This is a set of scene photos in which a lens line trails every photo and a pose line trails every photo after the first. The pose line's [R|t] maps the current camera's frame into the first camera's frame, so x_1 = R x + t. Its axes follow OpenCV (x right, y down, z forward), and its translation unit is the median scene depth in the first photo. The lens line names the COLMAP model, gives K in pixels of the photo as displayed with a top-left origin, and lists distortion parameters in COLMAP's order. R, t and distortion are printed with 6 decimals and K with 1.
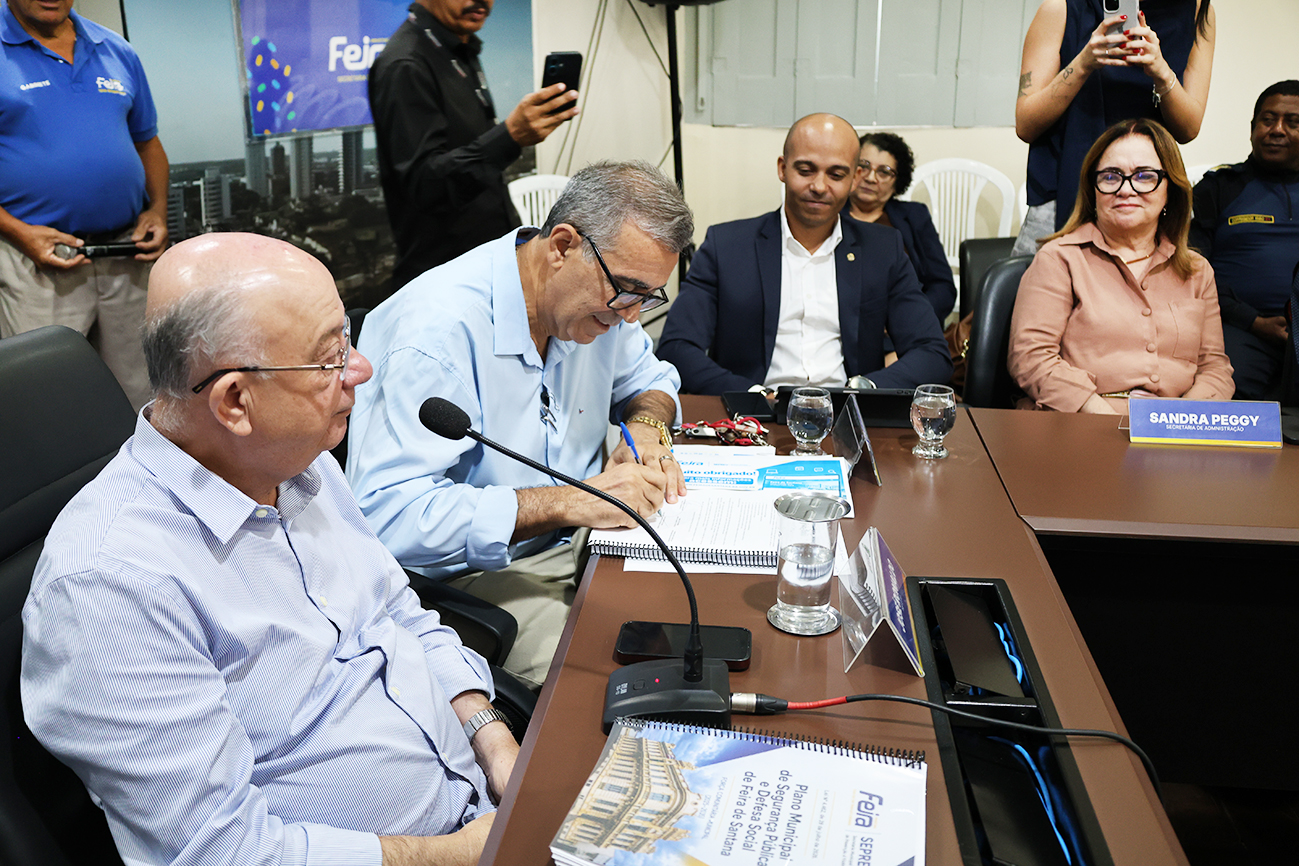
lens RADIAL K [[1248.8, 0, 684.5], [0, 1248.8, 438.5], [0, 0, 1]] dist [-0.032697, 0.000000]
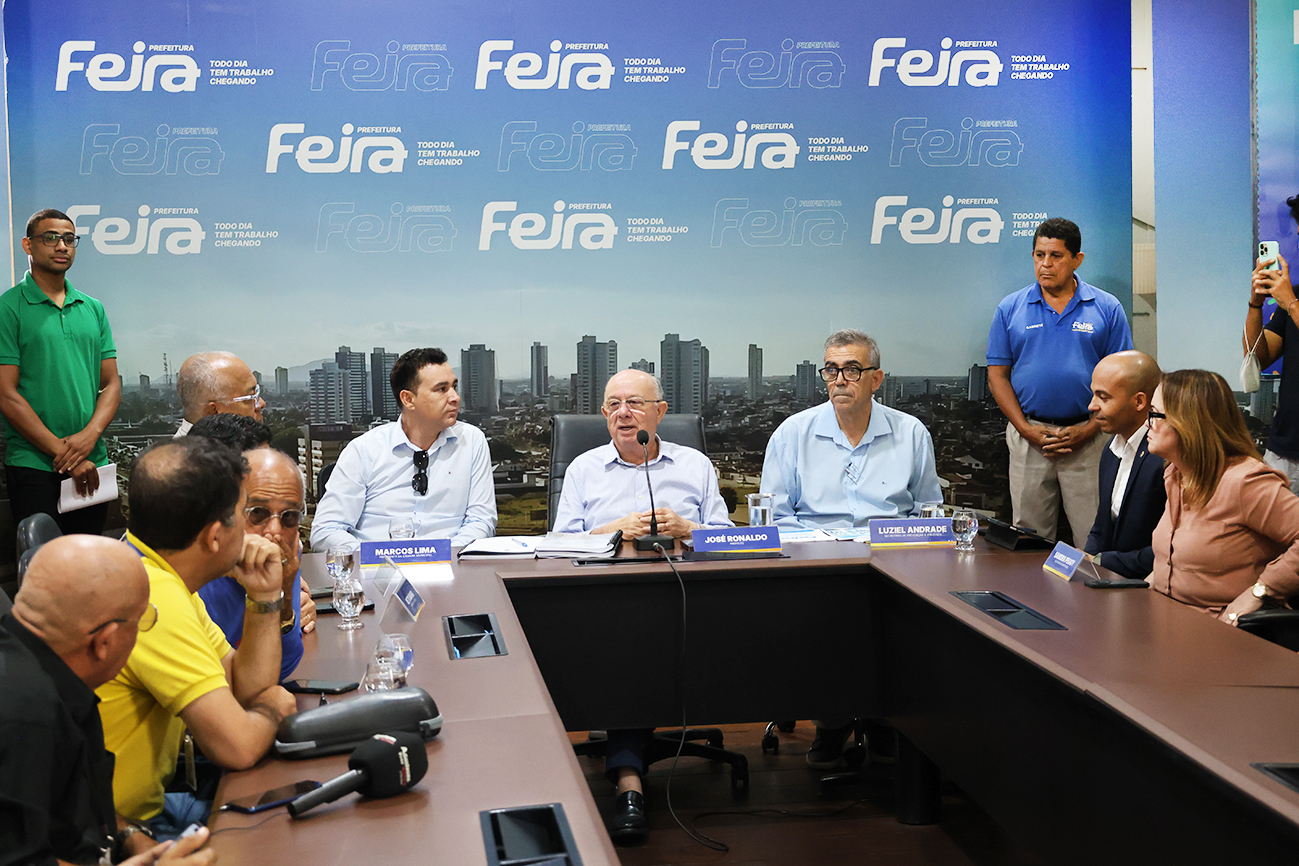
lens RADIAL K [[2377.2, 0, 652.3], [0, 2377.2, 433.6], [0, 0, 1]] dist [0.010412, 0.000000]
pose [[0.243285, 0.069438, -0.967466, 2.557482], [-0.295225, 0.955411, -0.005667, 0.013018], [0.923934, 0.286999, 0.252937, -0.230725]]
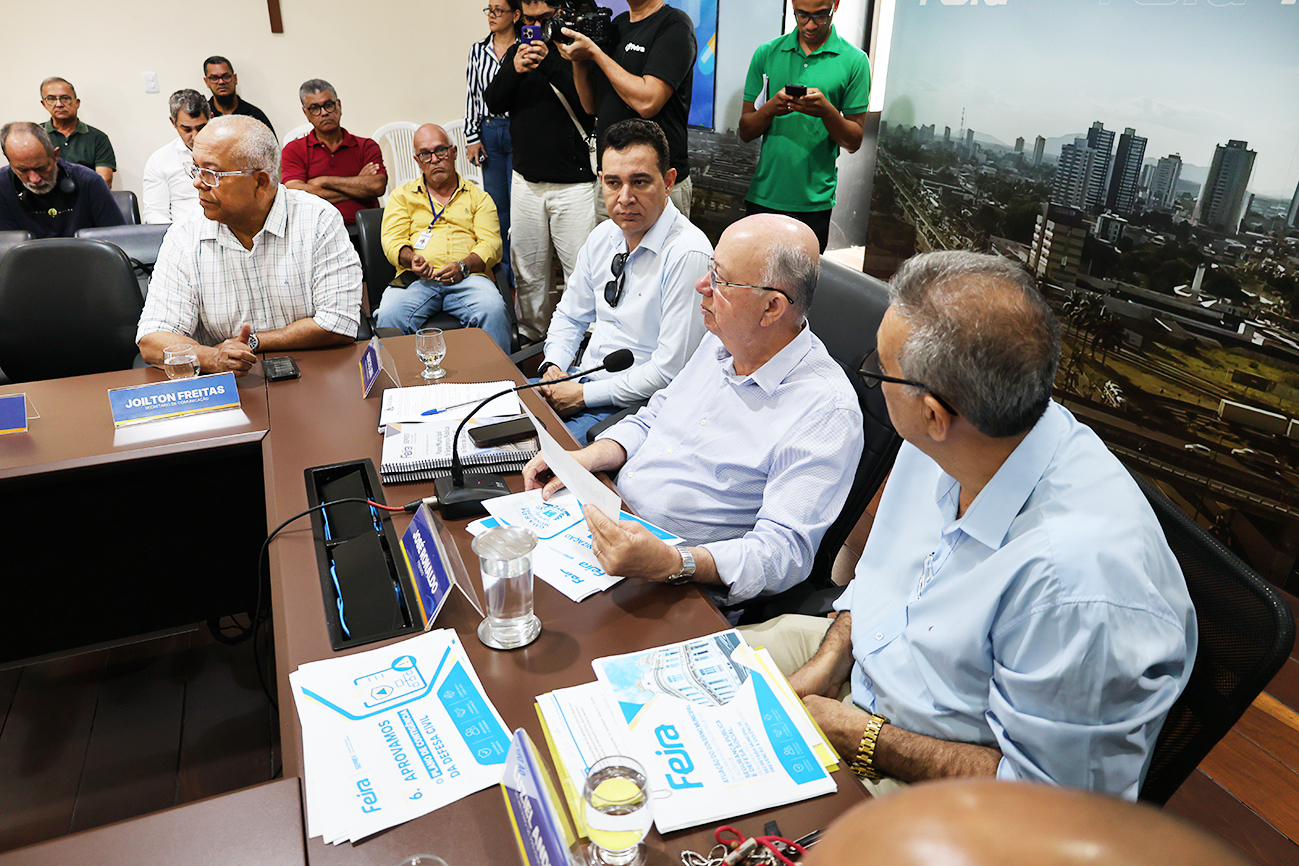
lens RADIAL K [[896.8, 0, 650.5], [0, 896.8, 434.2], [0, 0, 1]] dist [-0.000116, 0.005260]
pose [[-0.868569, 0.195941, -0.455186, 0.189131], [-0.173360, 0.740344, 0.649490, -0.353020], [0.464256, 0.643038, -0.609072, 0.901826]]
